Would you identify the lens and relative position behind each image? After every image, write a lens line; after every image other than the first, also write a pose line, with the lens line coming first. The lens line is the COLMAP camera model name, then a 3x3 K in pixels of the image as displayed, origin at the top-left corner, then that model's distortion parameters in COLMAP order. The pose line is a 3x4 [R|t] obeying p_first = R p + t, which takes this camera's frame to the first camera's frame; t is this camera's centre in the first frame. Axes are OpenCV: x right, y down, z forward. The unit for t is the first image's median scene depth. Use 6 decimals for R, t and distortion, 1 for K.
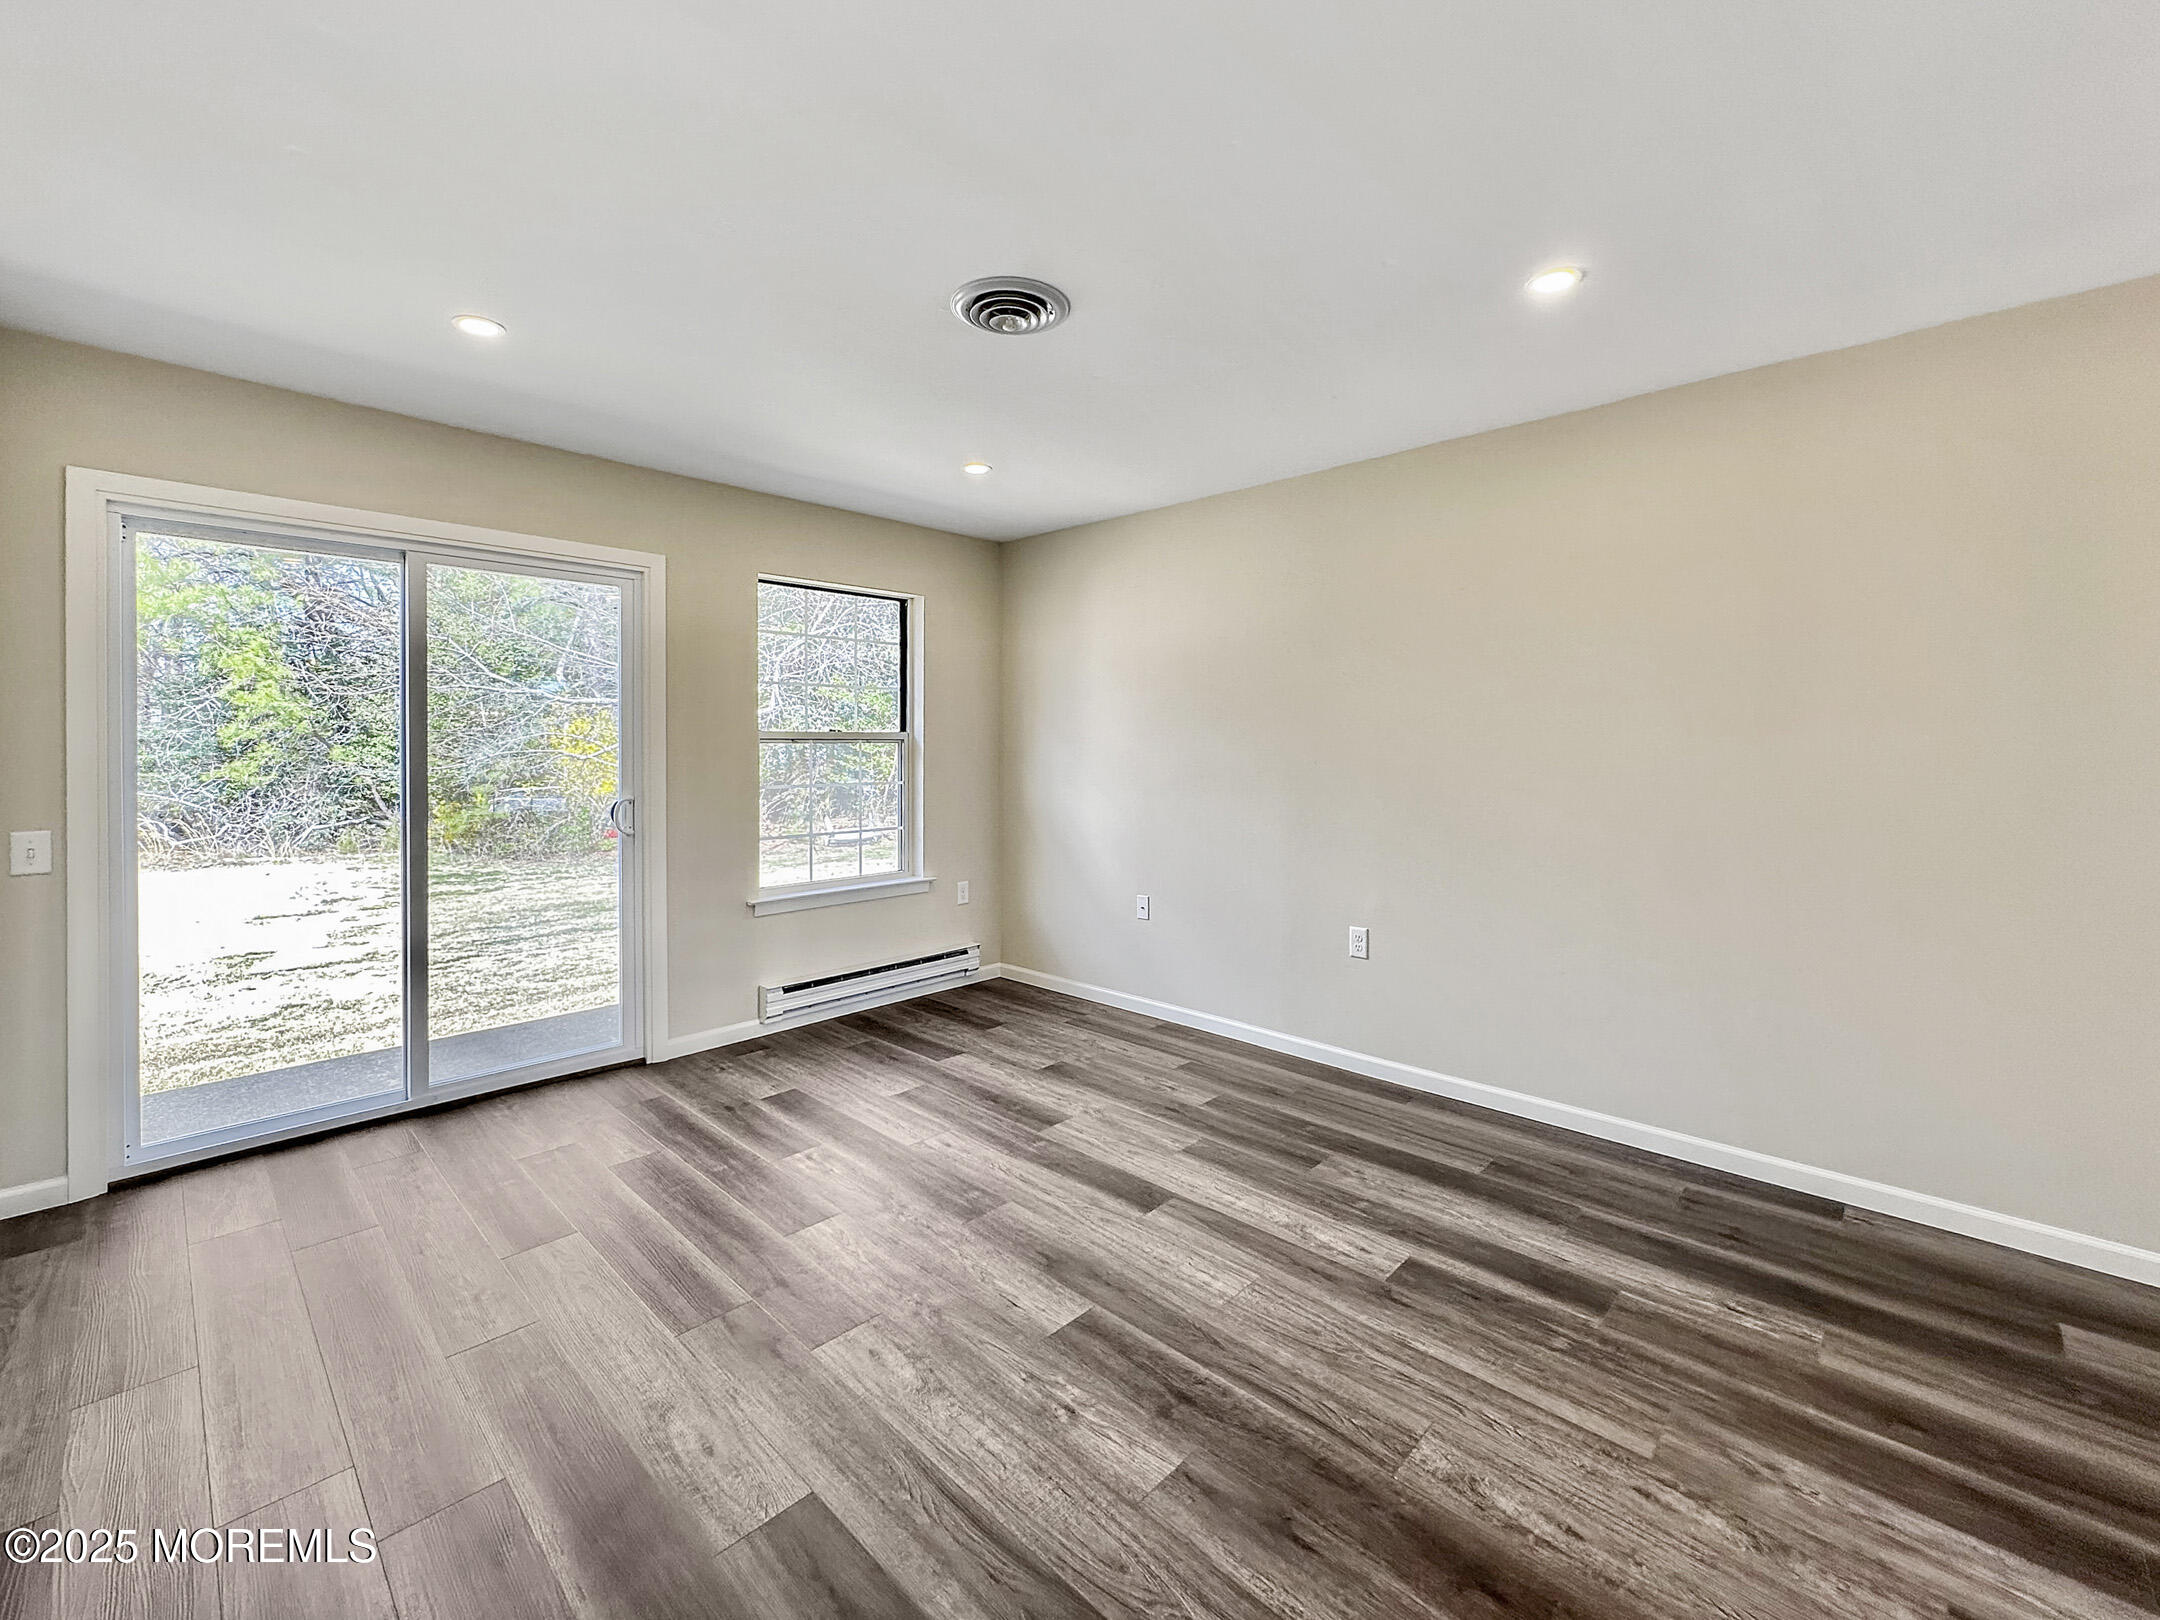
lens RADIAL K [[904.5, 0, 1082.5], [0, 904.5, 749.3], [0, 0, 1]] dist [-0.001894, 0.000149]
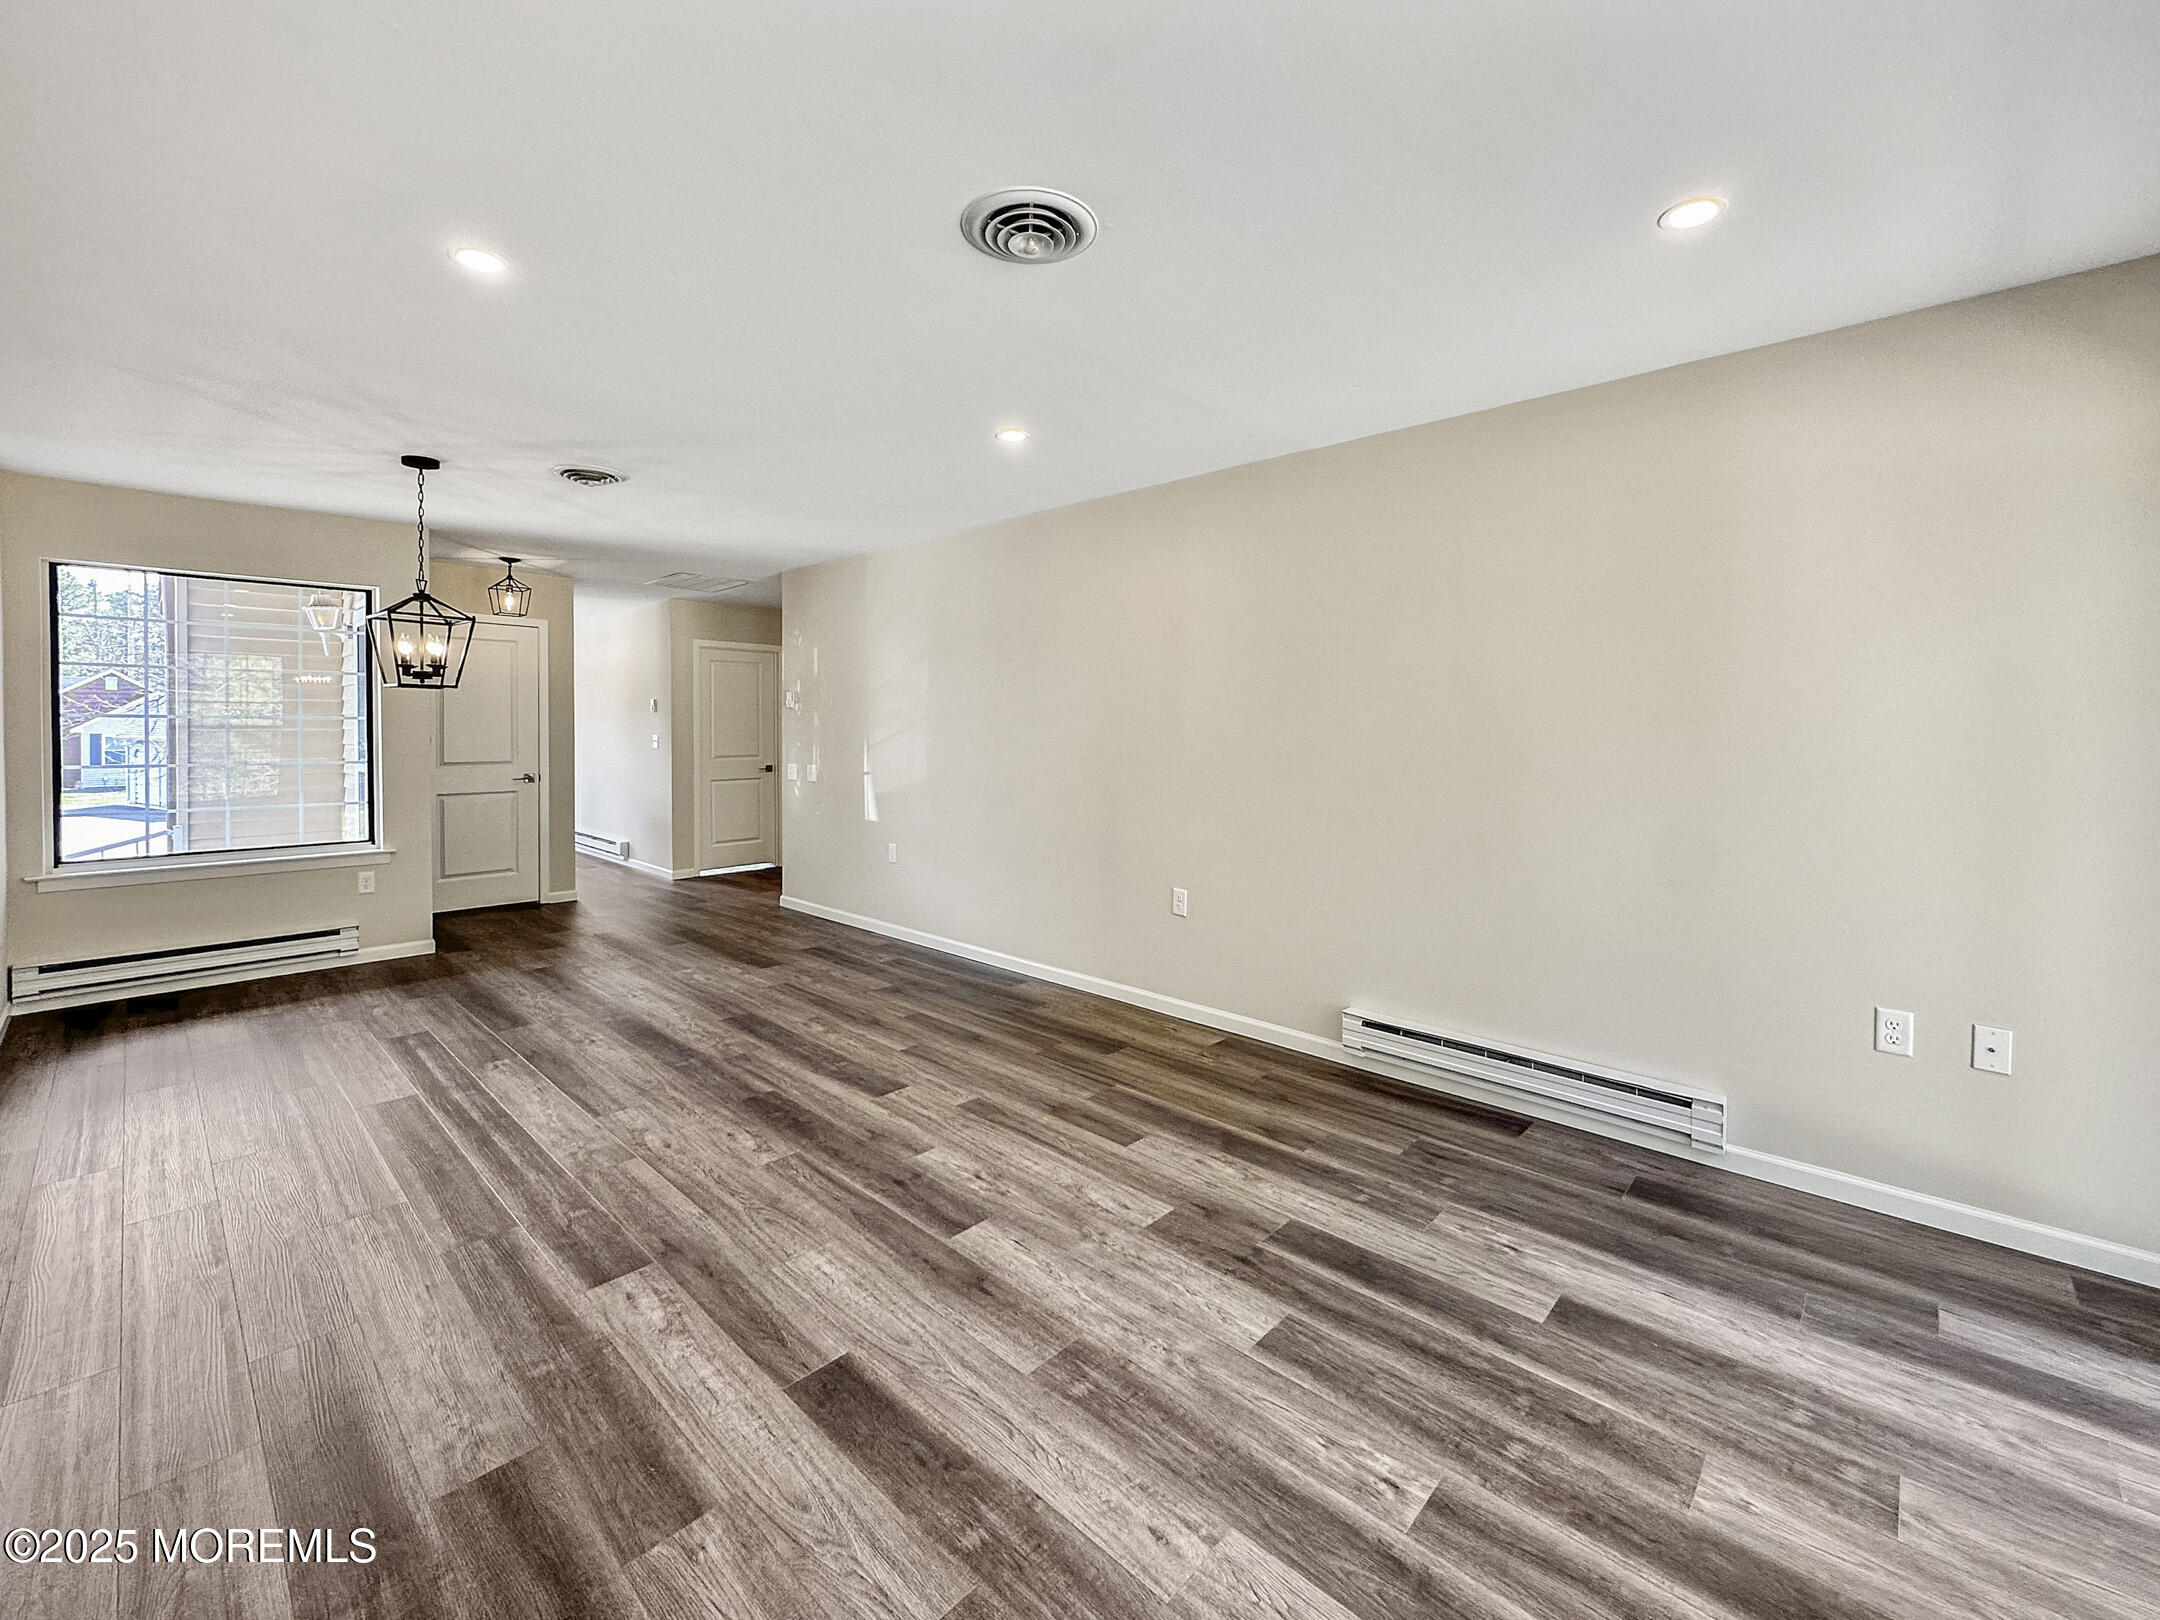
lens RADIAL K [[895.8, 0, 1082.3], [0, 895.8, 742.4], [0, 0, 1]] dist [-0.001812, 0.000133]
pose [[-0.999922, -0.005116, -0.011377, -0.088845], [-0.005344, 0.999783, 0.020132, -0.013576], [0.011272, 0.020191, -0.999733, 1.325067]]
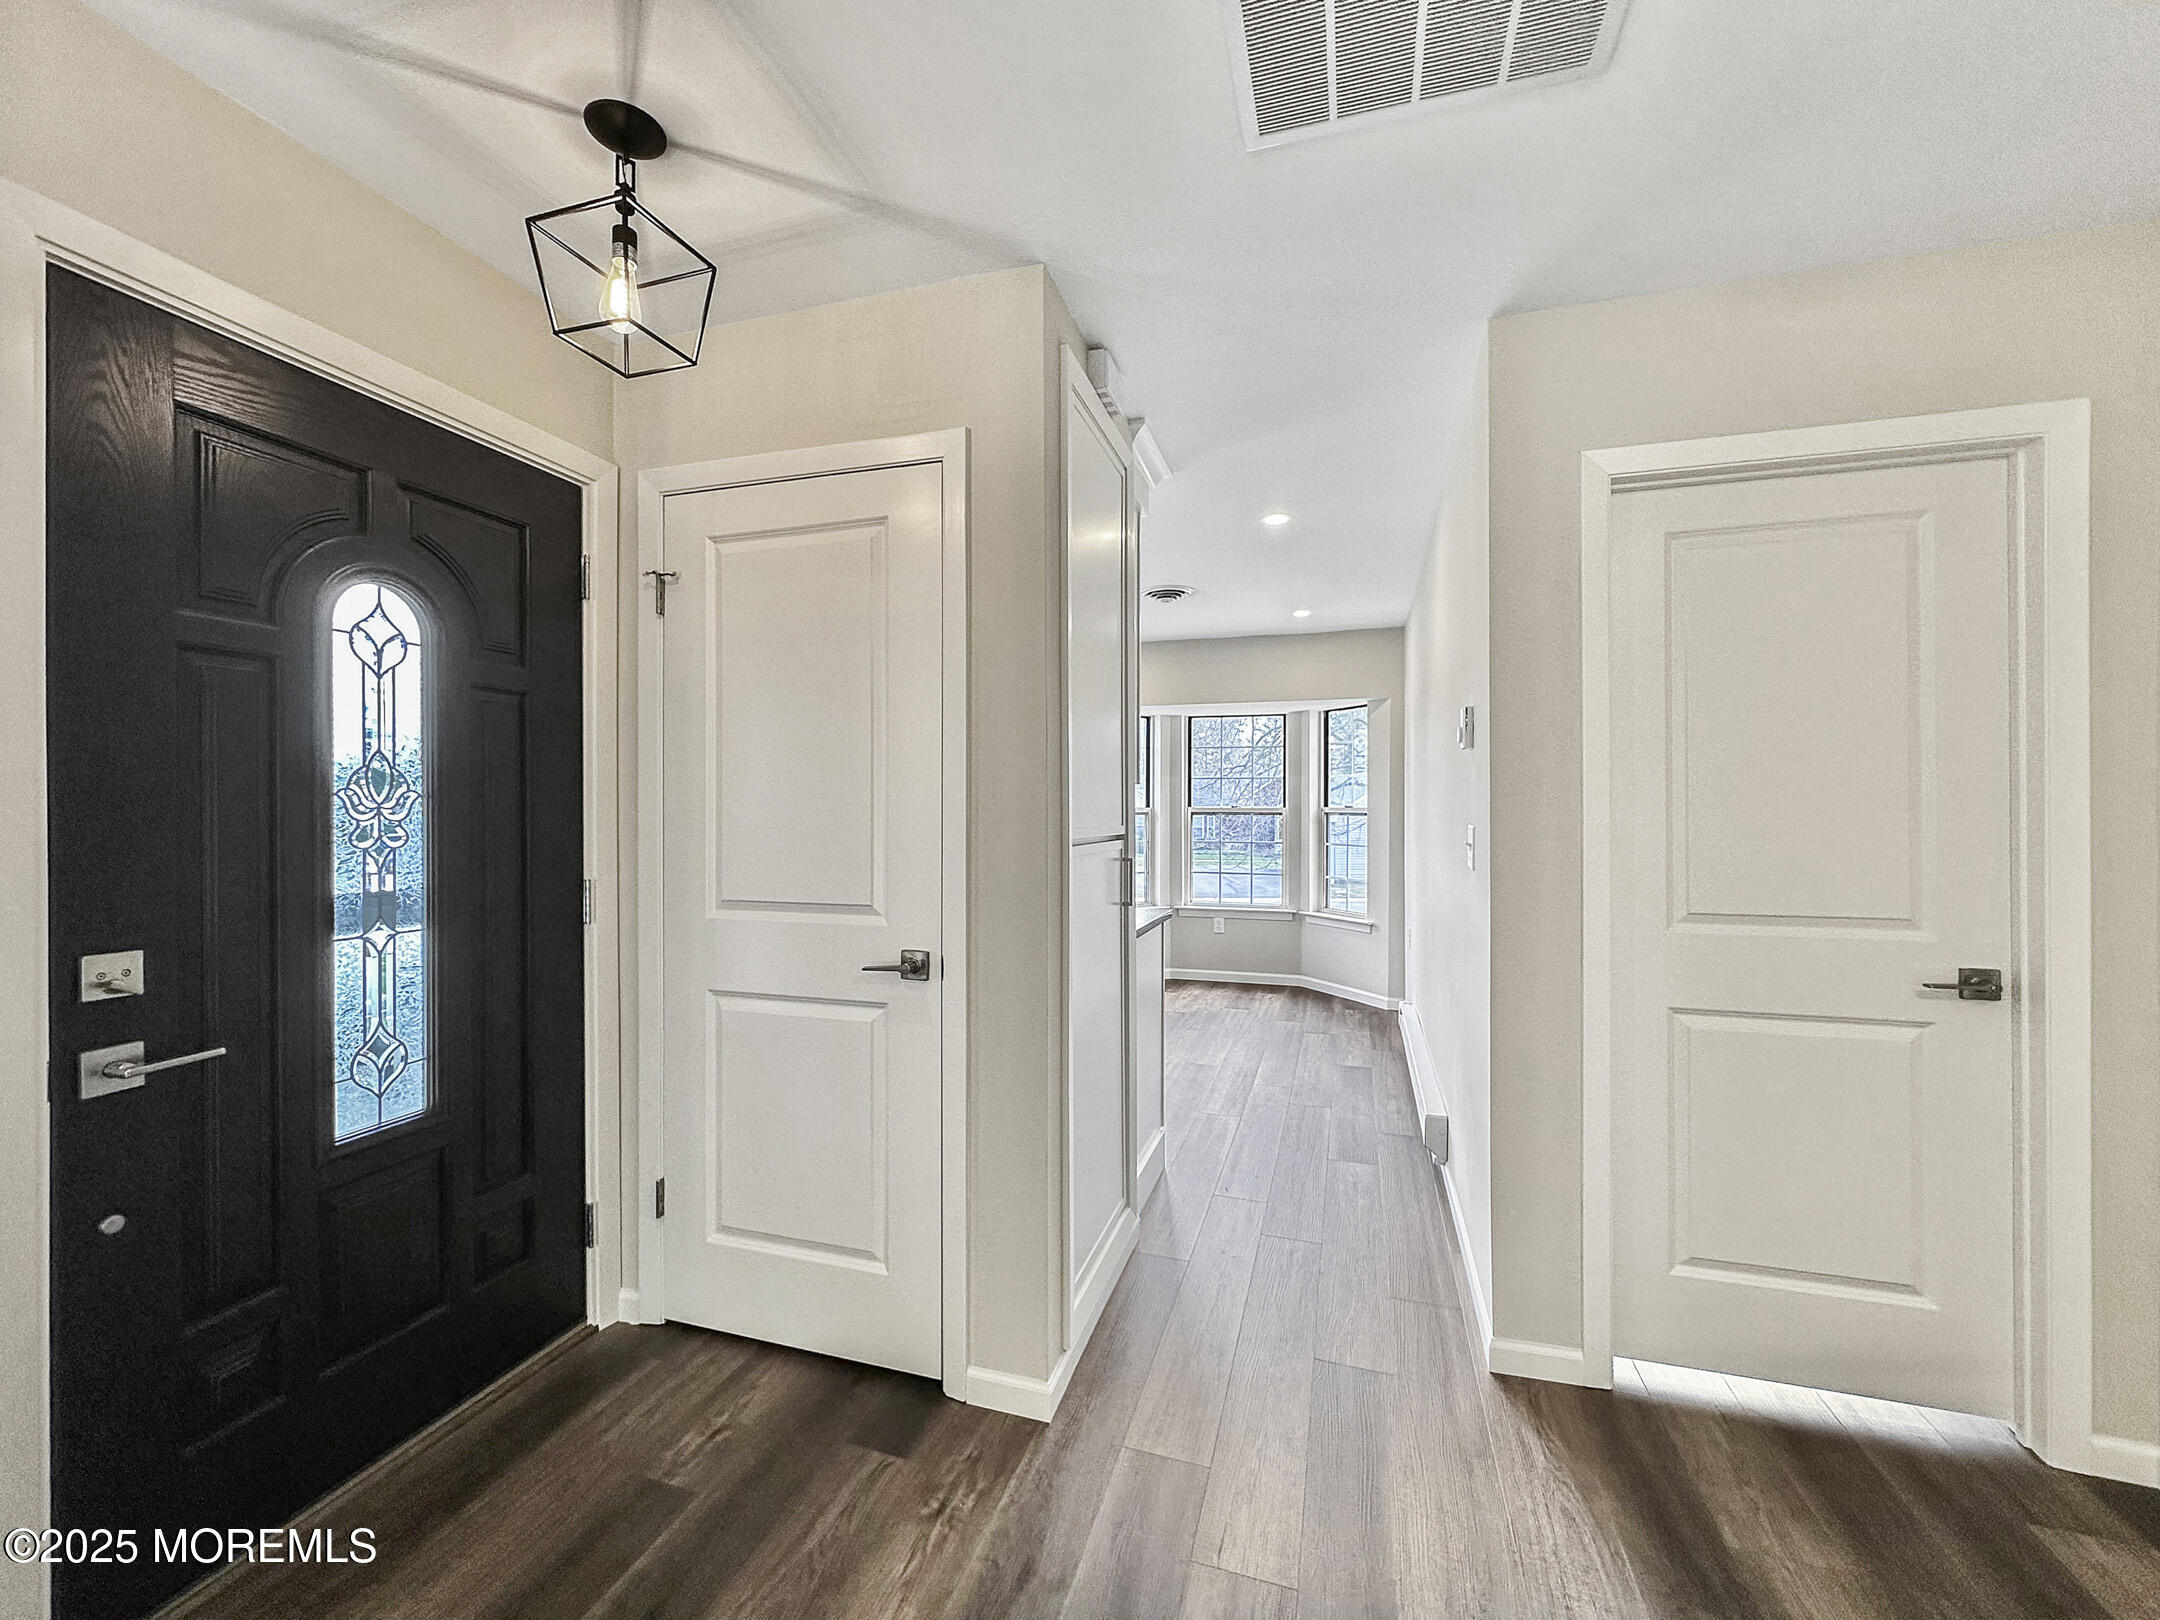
lens RADIAL K [[864.4, 0, 1080.0], [0, 864.4, 810.0], [0, 0, 1]] dist [-0.001489, -0.000162]
pose [[-0.444586, -0.002355, 0.895733, 0.551969], [0.002110, 0.999991, 0.003676, 0.006562], [-0.895734, 0.003524, -0.444577, -0.521839]]
